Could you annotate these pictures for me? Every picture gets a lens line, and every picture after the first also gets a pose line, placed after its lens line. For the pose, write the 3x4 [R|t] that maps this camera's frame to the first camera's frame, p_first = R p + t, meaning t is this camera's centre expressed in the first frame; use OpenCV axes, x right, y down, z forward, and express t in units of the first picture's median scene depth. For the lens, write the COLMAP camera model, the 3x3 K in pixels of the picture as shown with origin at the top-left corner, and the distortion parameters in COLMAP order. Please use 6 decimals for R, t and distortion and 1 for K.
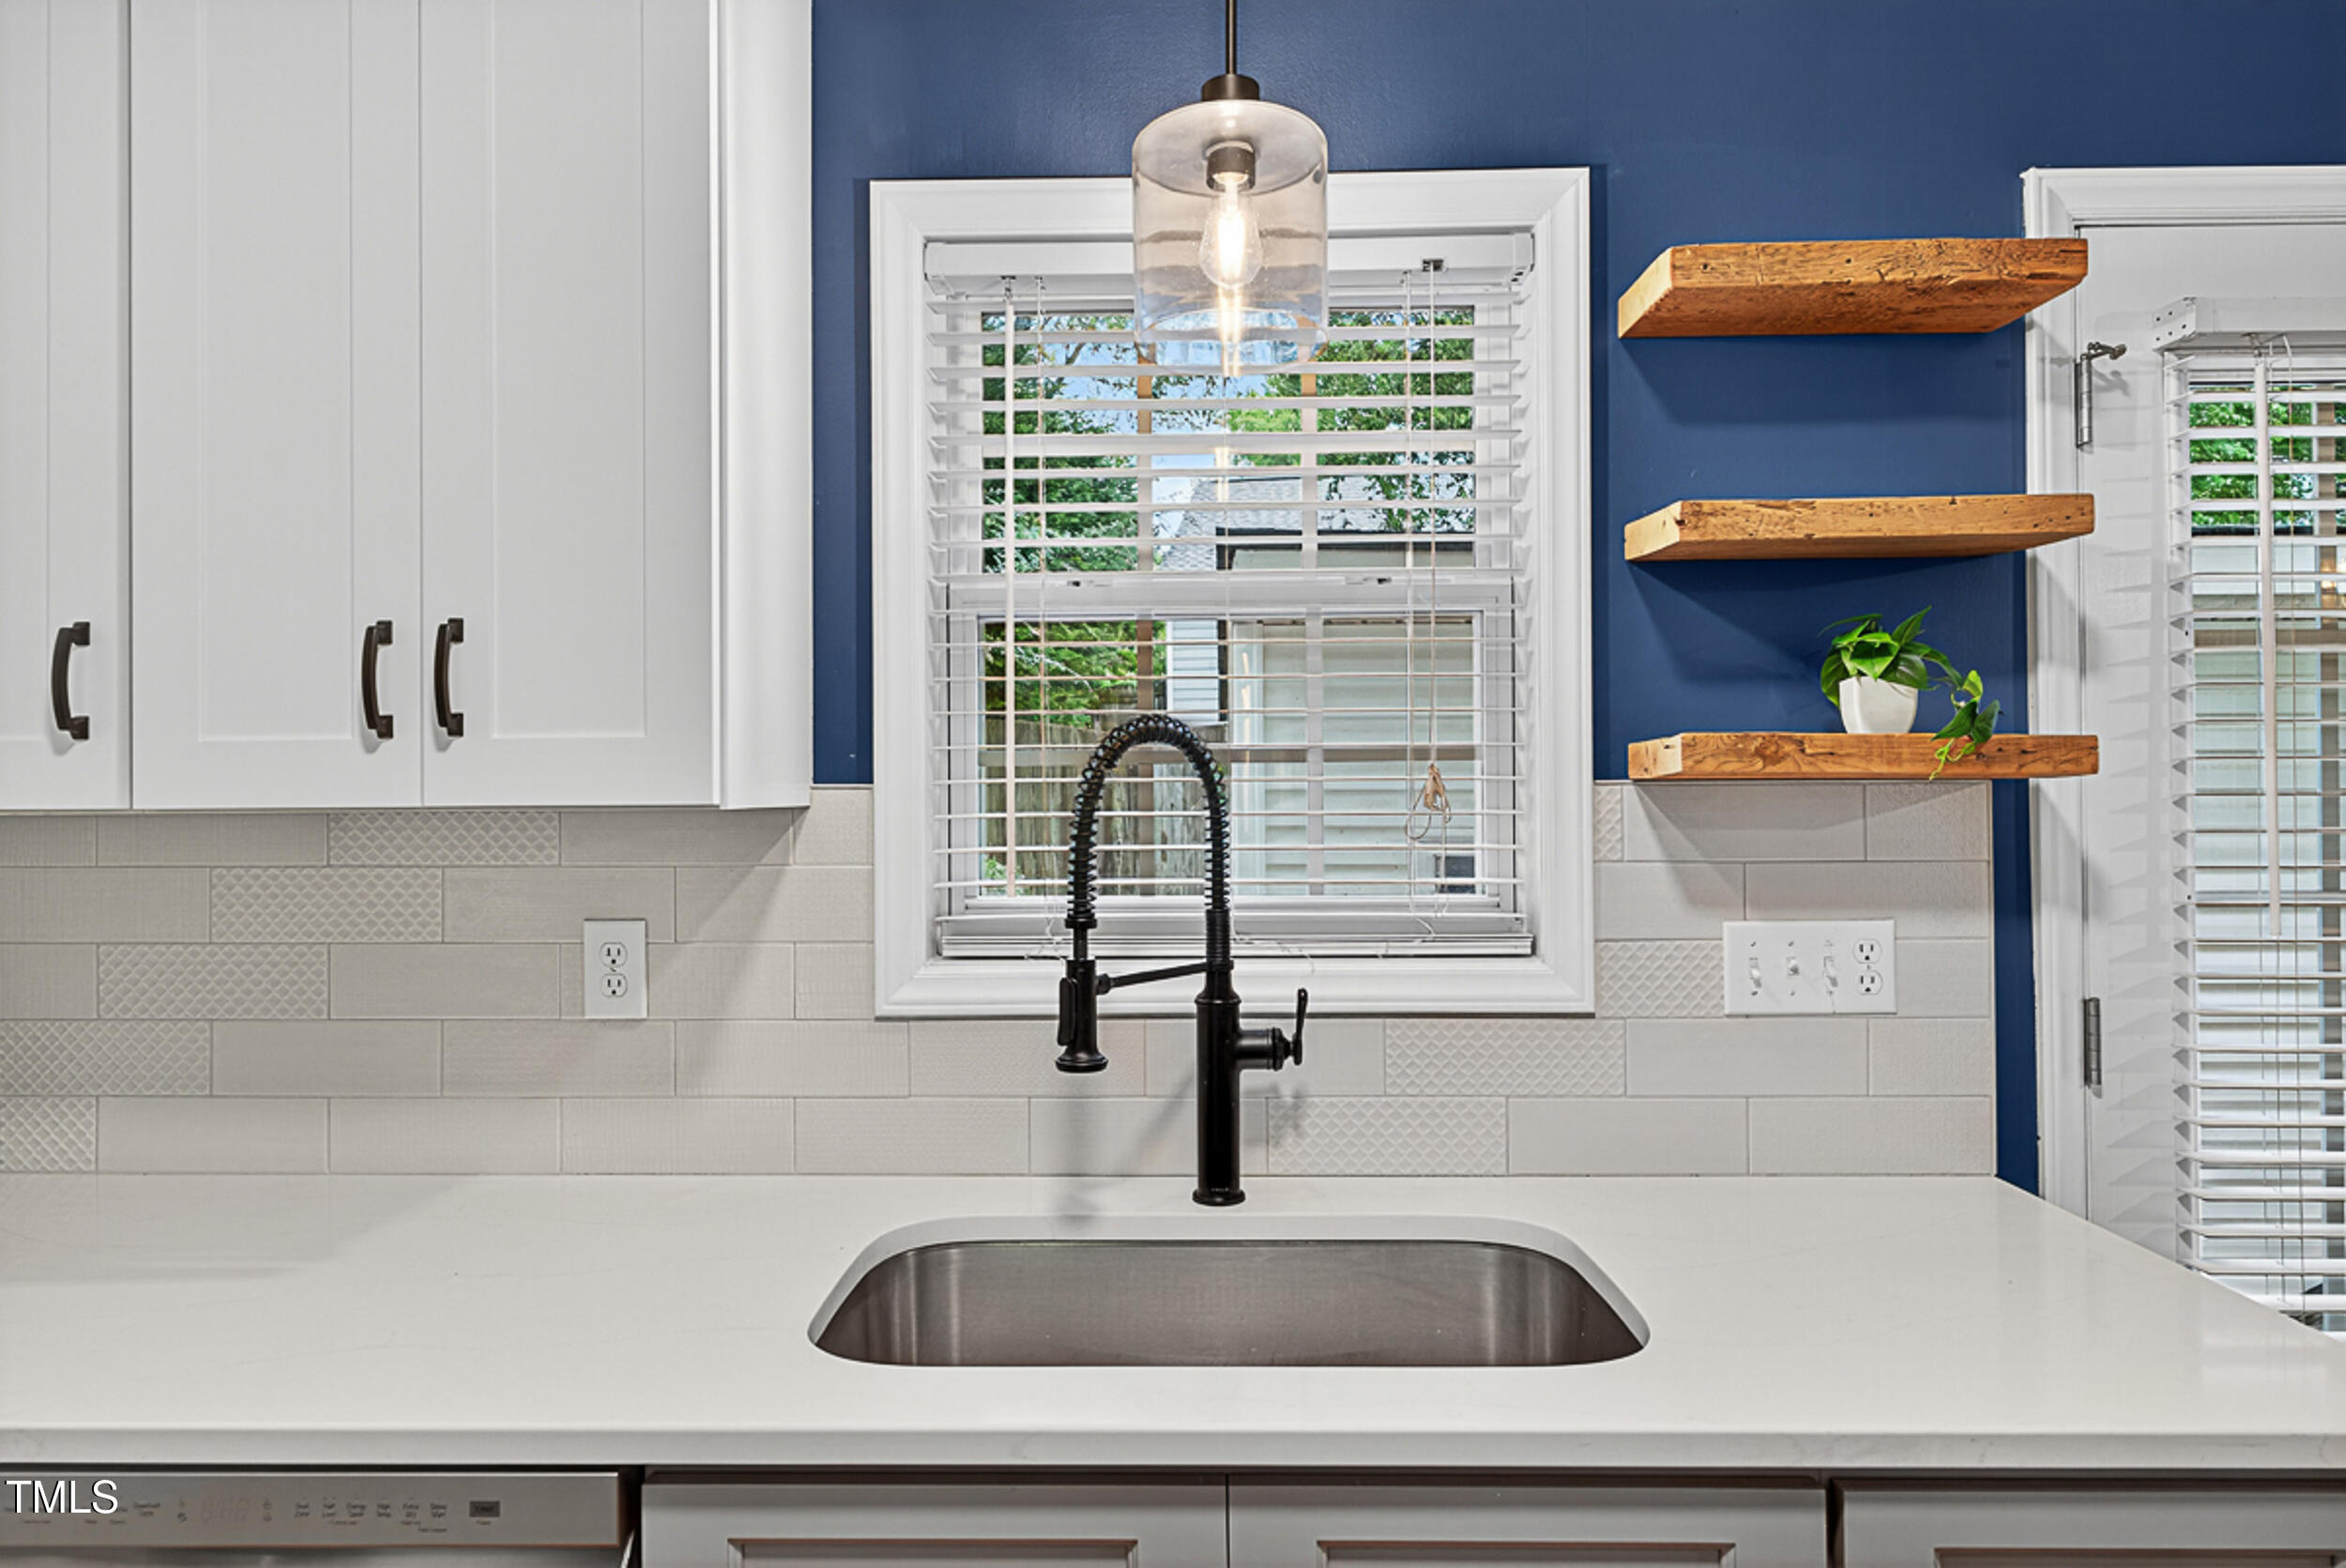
lens RADIAL K [[1021.3, 0, 1180.1], [0, 1021.3, 784.4], [0, 0, 1]] dist [0.020249, -0.008292]
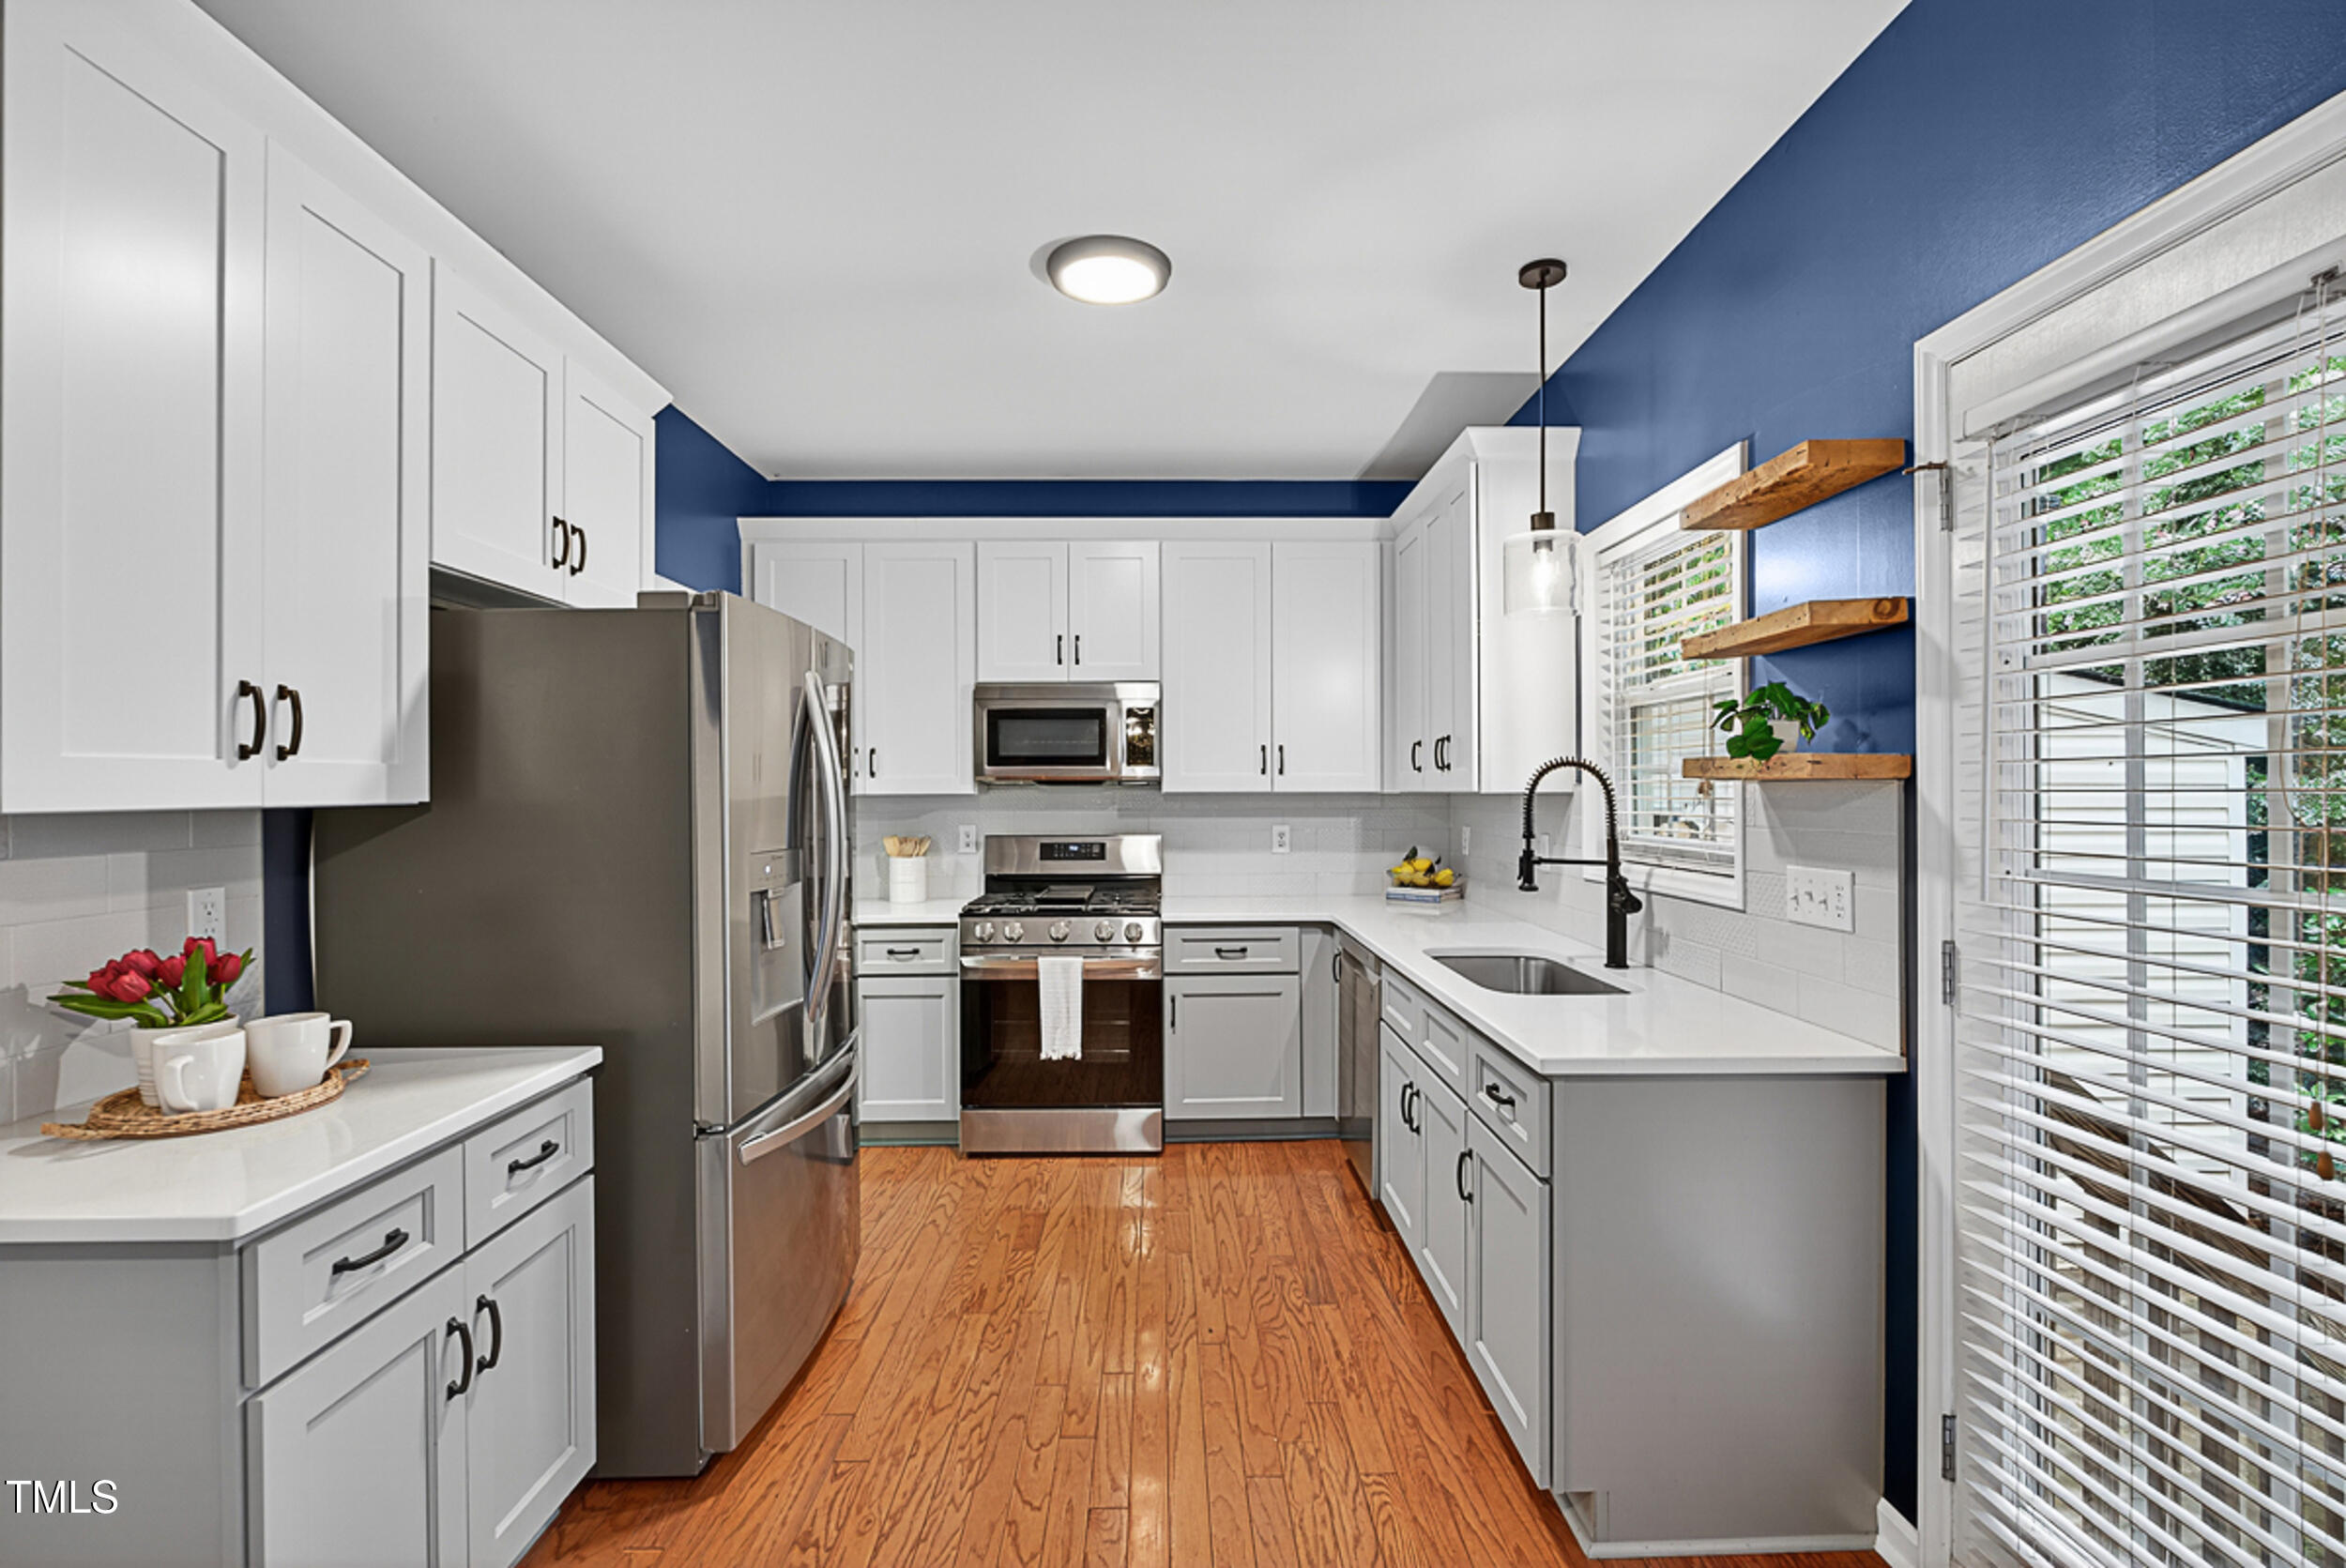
lens RADIAL K [[1021.3, 0, 1180.1], [0, 1021.3, 784.4], [0, 0, 1]] dist [0.020249, -0.008292]
pose [[0.024424, -0.003346, -0.999696, 2.249521], [0.007447, 0.999967, -0.003165, -0.001915], [0.999674, -0.007368, 0.024448, -0.039256]]
